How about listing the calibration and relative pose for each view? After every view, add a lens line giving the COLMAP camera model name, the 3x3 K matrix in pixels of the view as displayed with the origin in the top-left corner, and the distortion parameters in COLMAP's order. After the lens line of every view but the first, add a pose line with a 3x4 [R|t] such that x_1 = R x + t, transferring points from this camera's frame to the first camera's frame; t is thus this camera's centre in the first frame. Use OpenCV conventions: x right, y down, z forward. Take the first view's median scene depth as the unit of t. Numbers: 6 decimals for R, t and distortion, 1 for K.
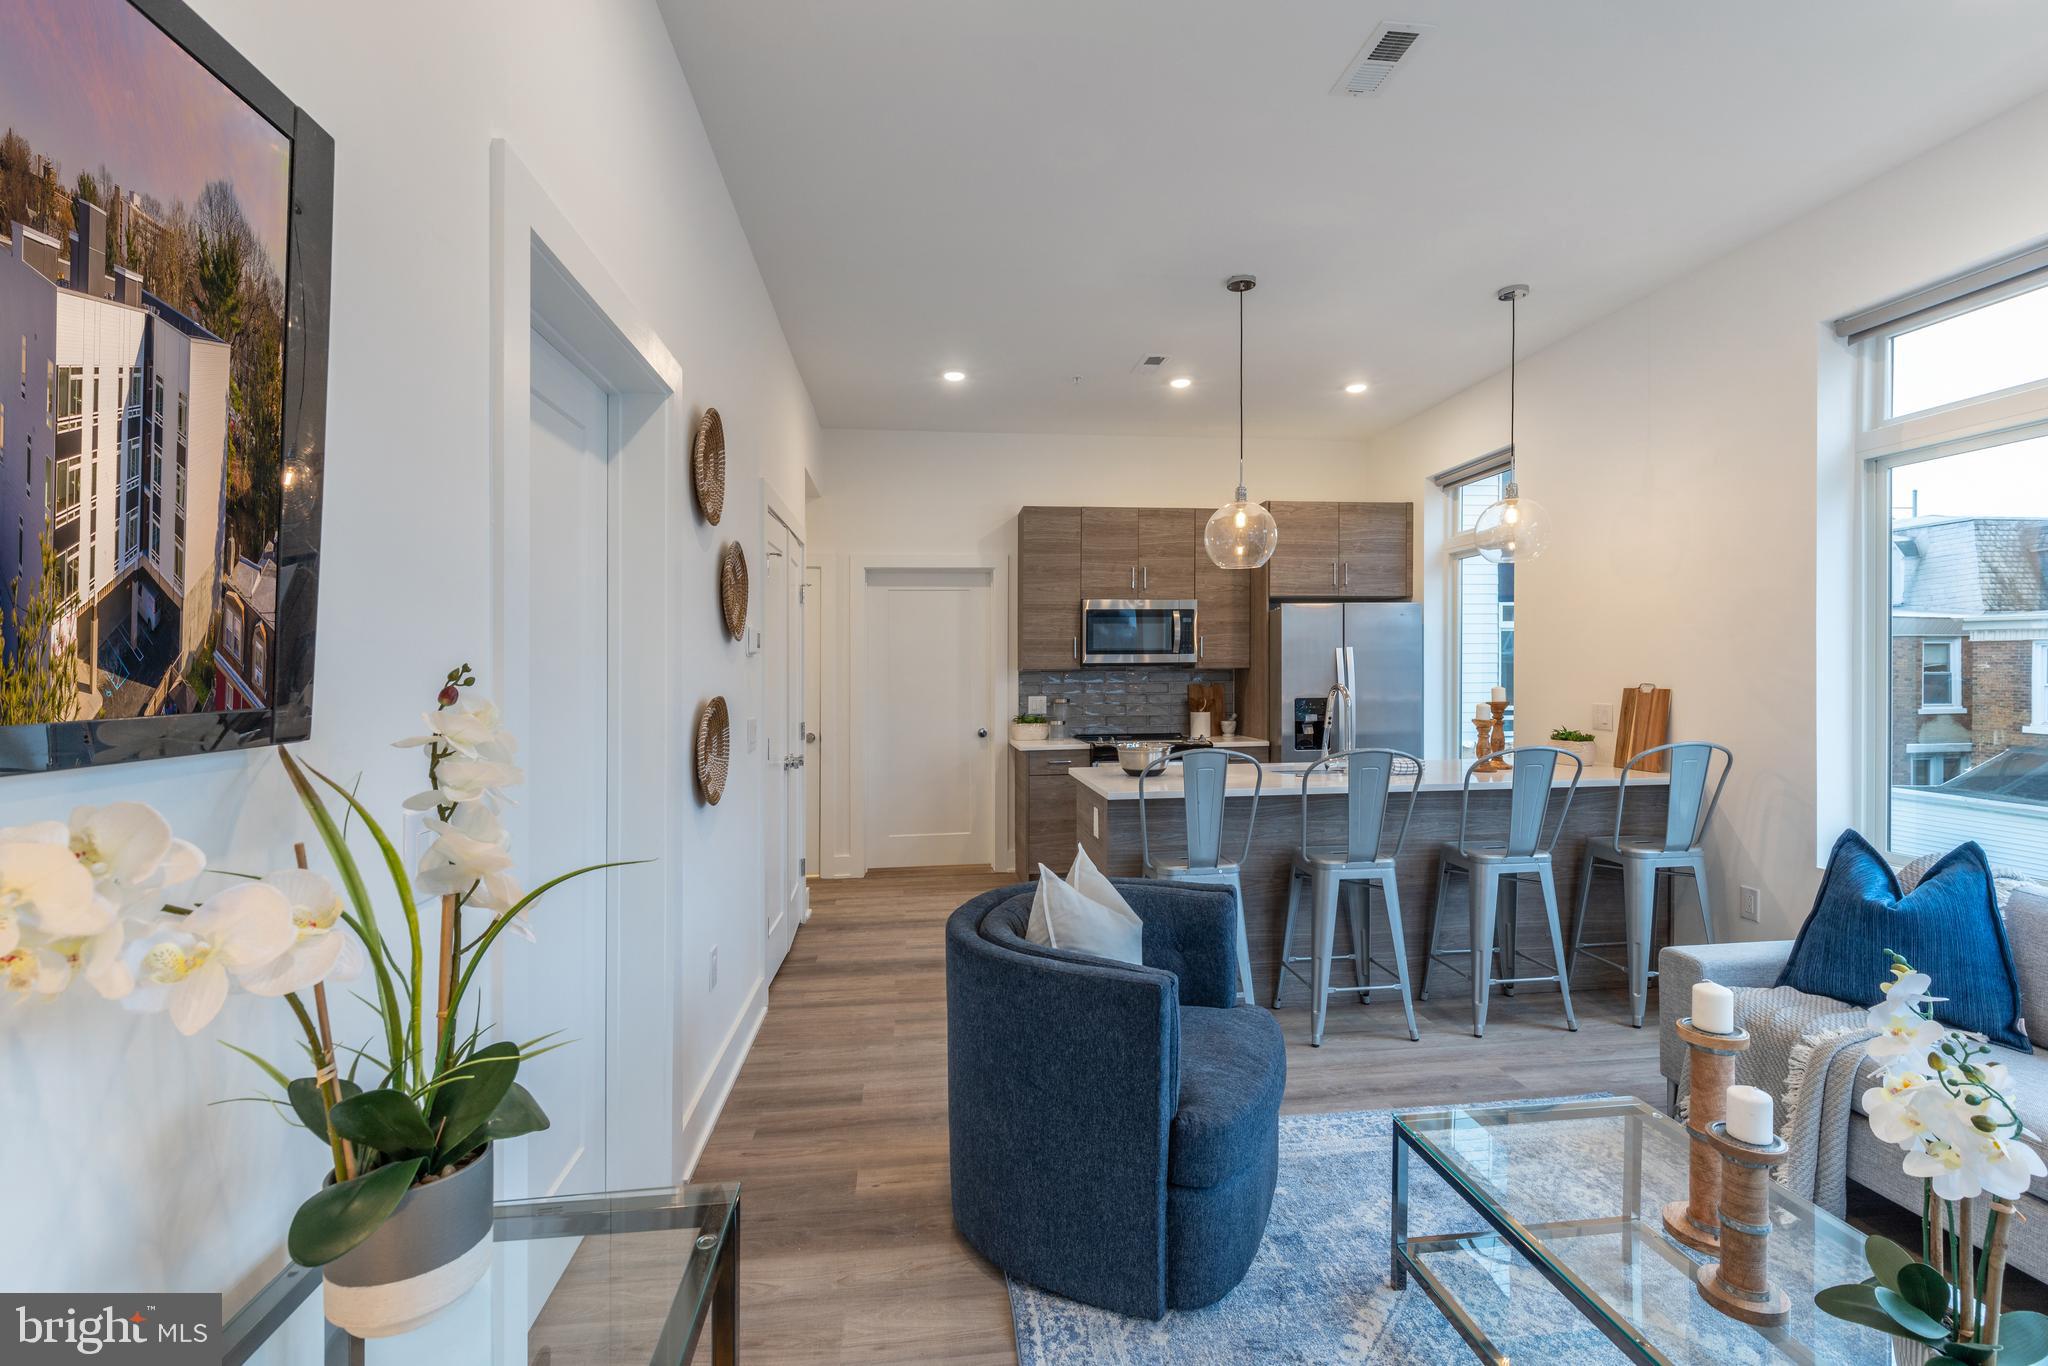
lens RADIAL K [[938.3, 0, 1036.0], [0, 938.3, 683.9], [0, 0, 1]] dist [0.003028, -0.001466]
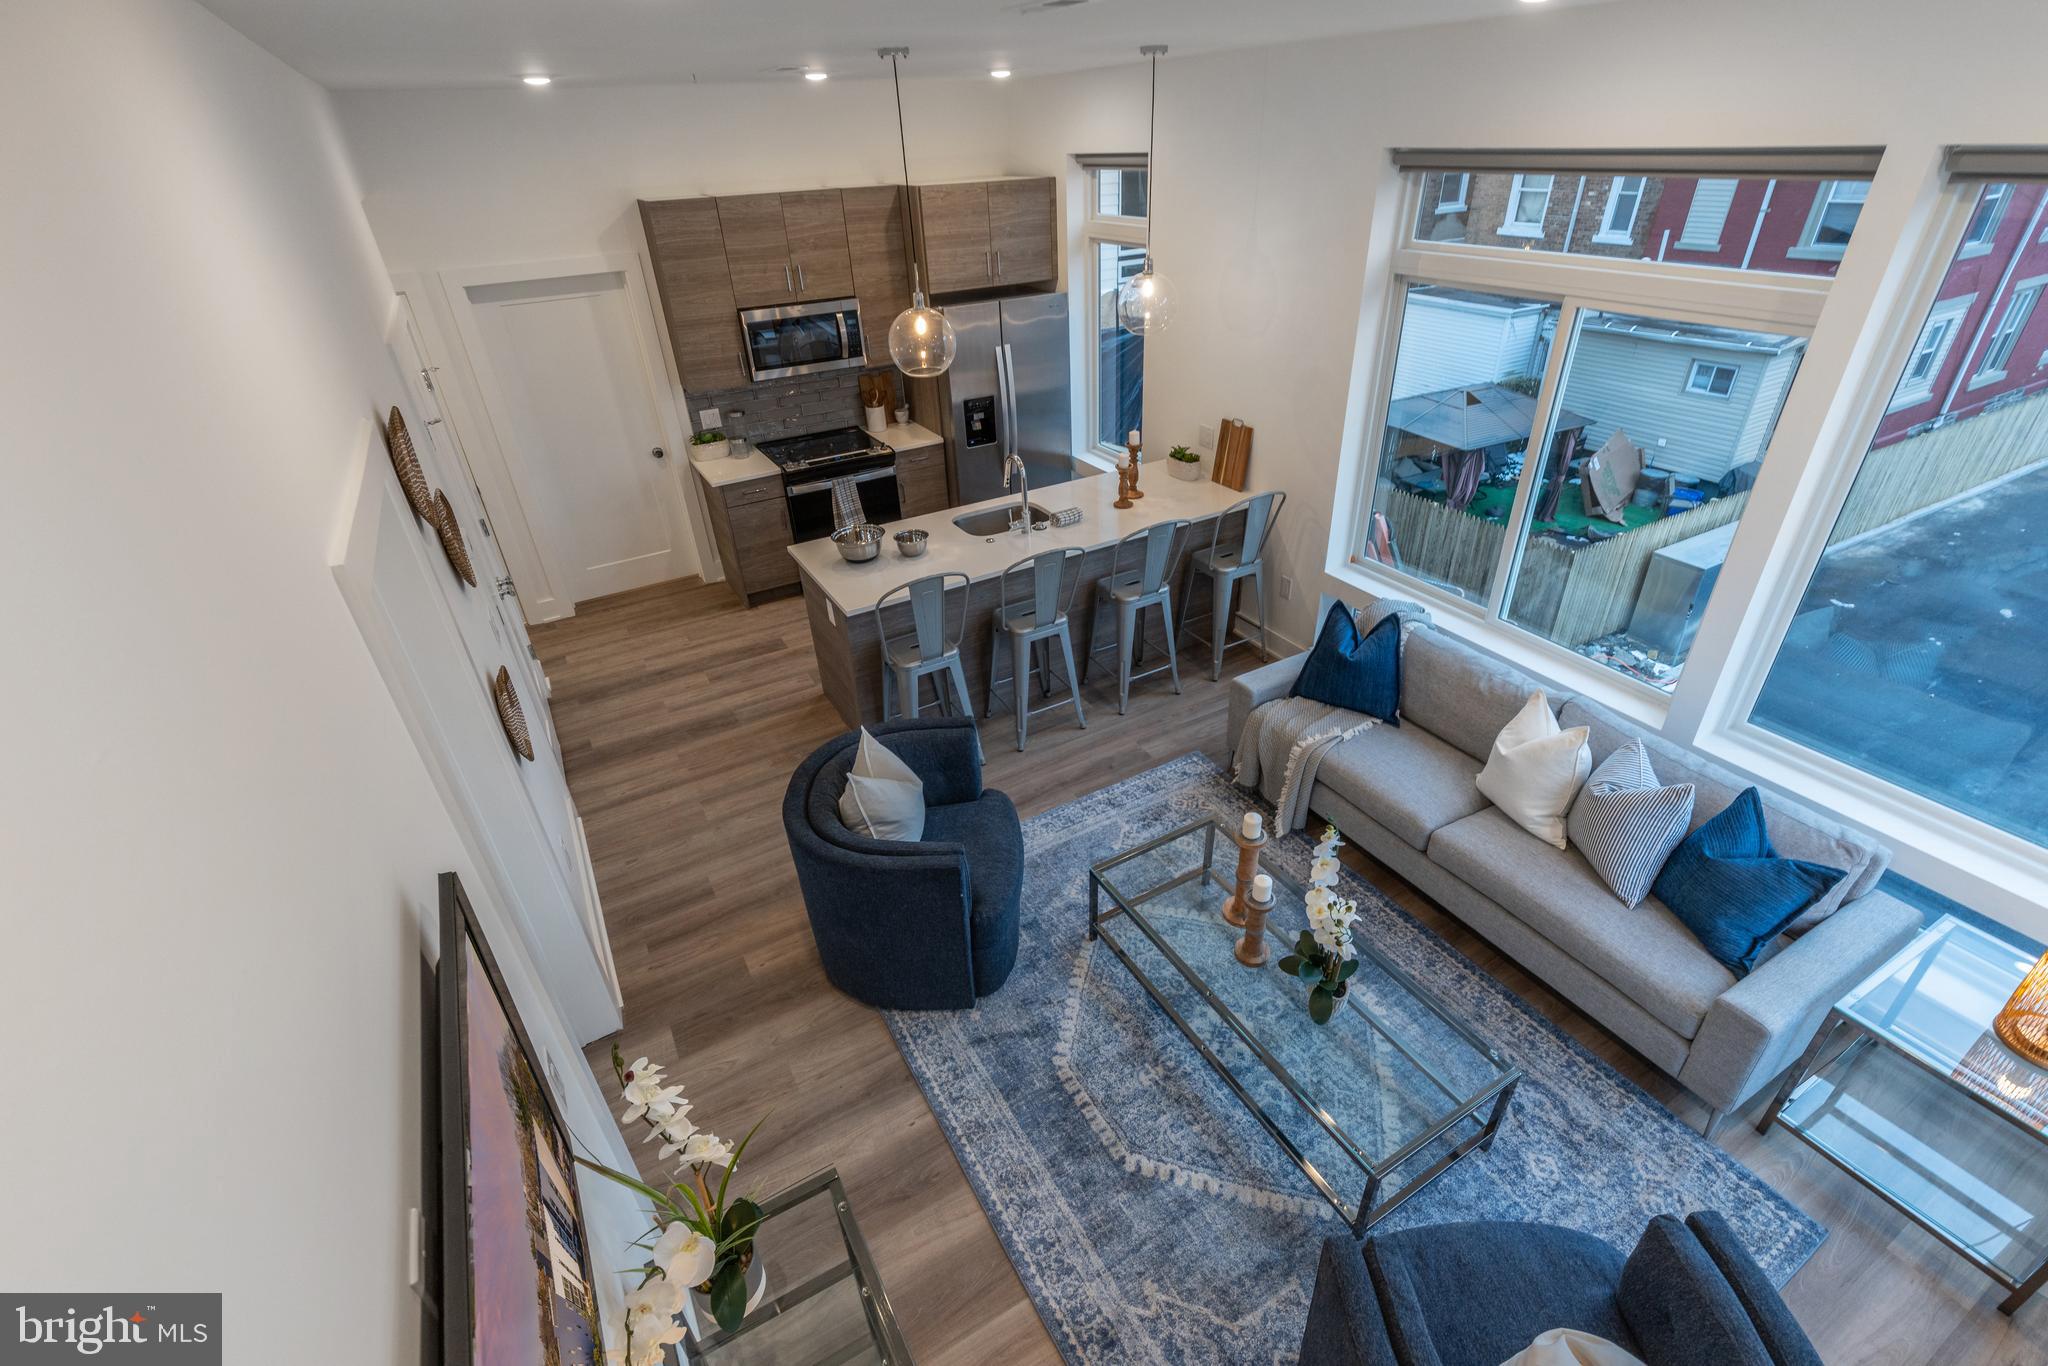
lens RADIAL K [[919.5, 0, 1060.6], [0, 919.5, 706.1], [0, 0, 1]] dist [0.004103, -0.000347]
pose [[0.916159, -0.234319, 0.325189, -0.058260], [0.028303, 0.847112, 0.530660, -0.279738], [-0.399815, -0.476965, 0.782721, -0.058705]]
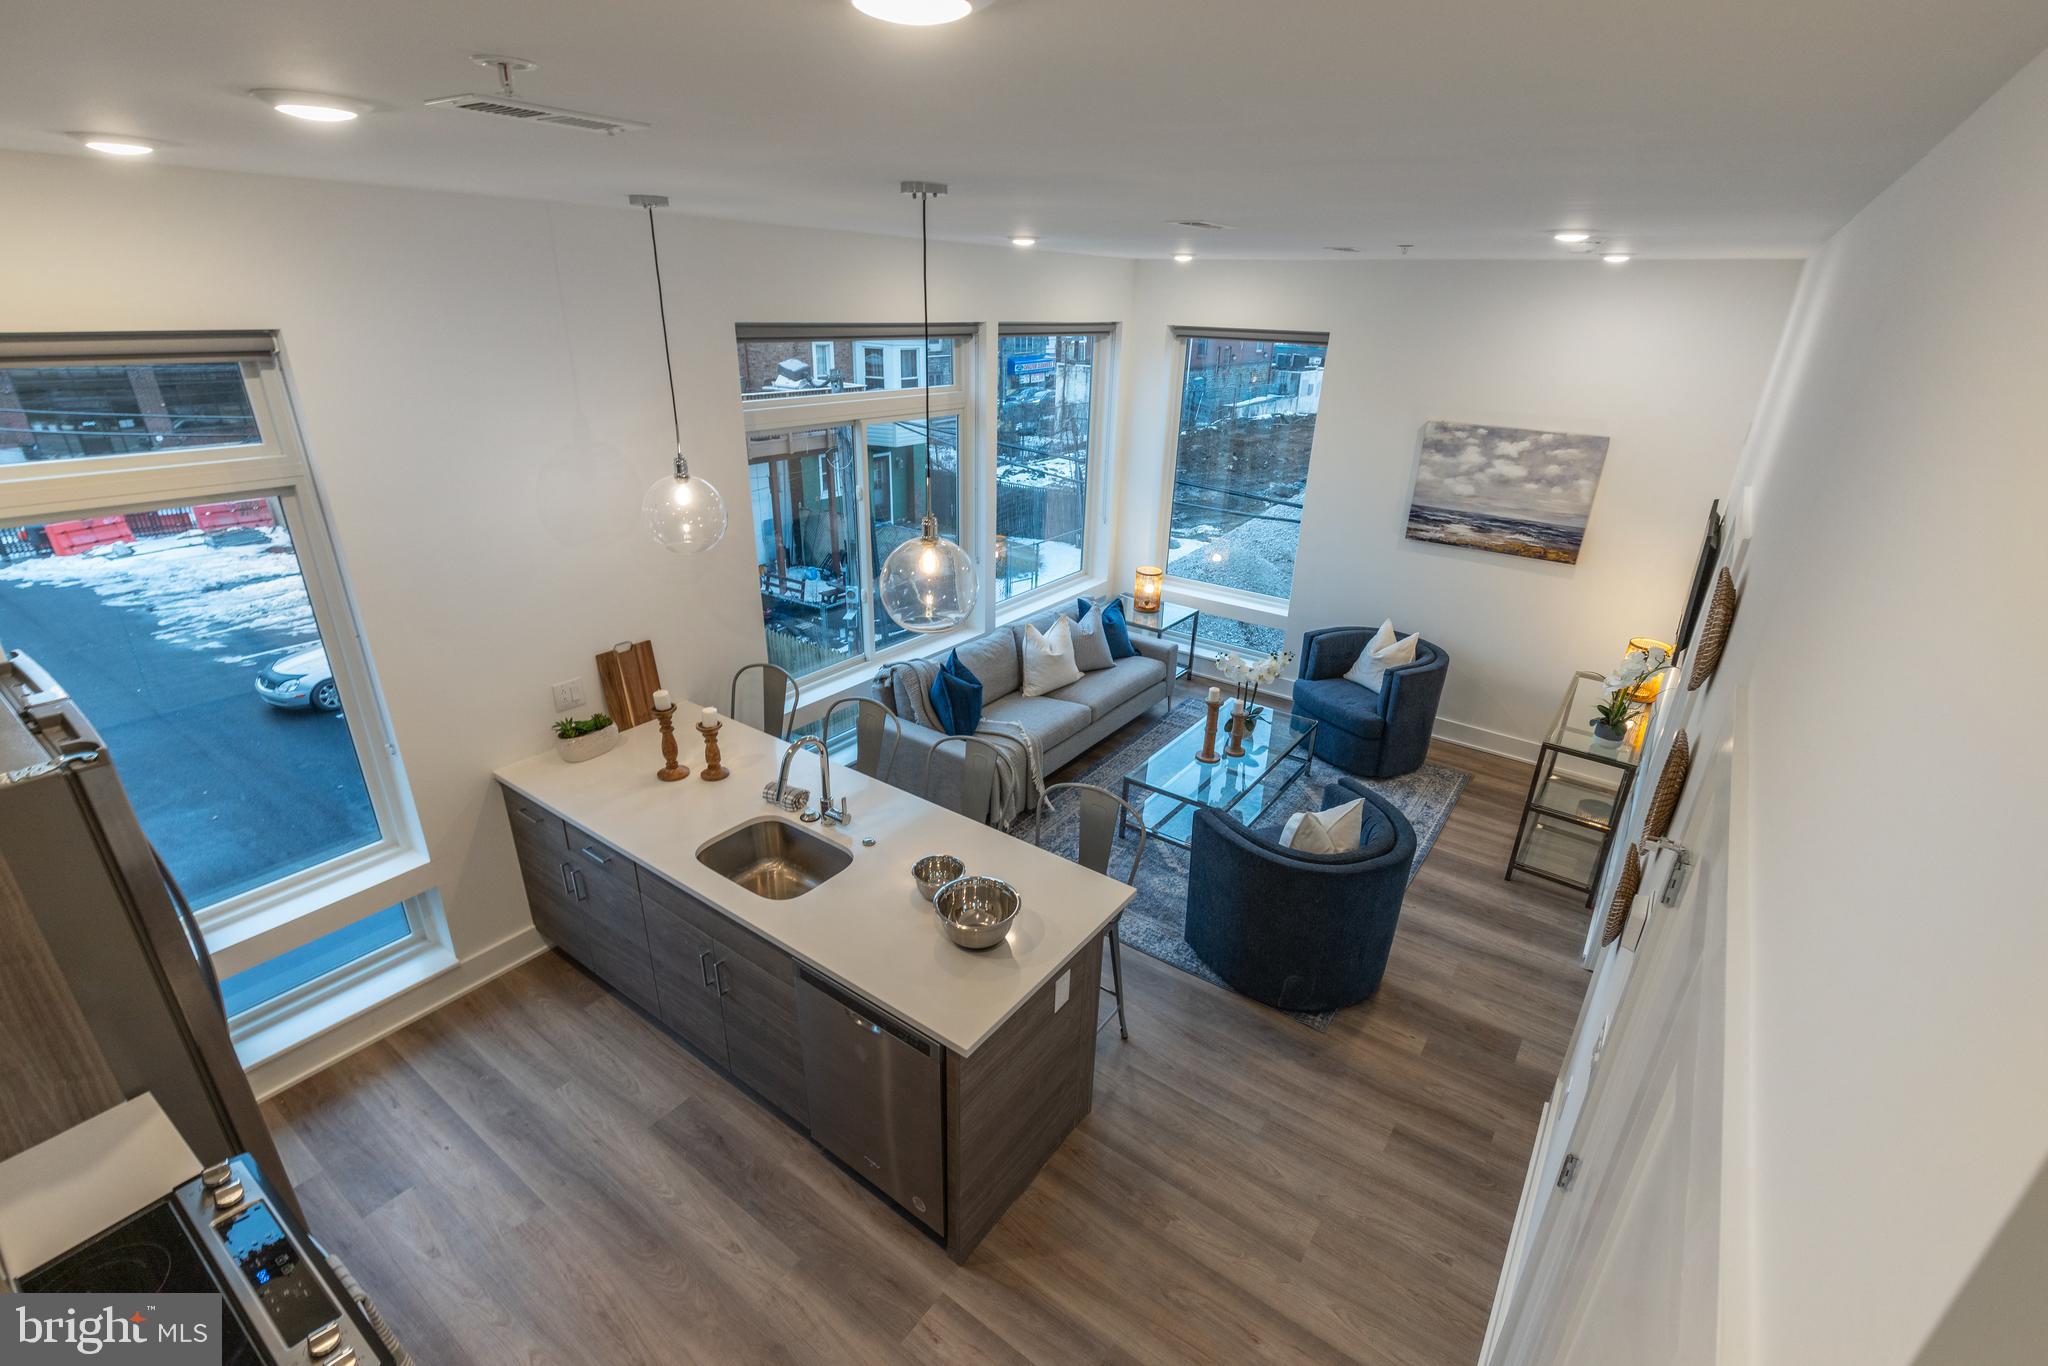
lens RADIAL K [[909.5, 0, 1032.8], [0, 909.5, 699.5], [0, 0, 1]] dist [0.002826, -0.000200]
pose [[-0.734924, -0.275820, 0.619524, -0.240300], [-0.011694, 0.918570, 0.395086, -0.274386], [-0.678049, 0.283113, -0.678304, 1.130371]]
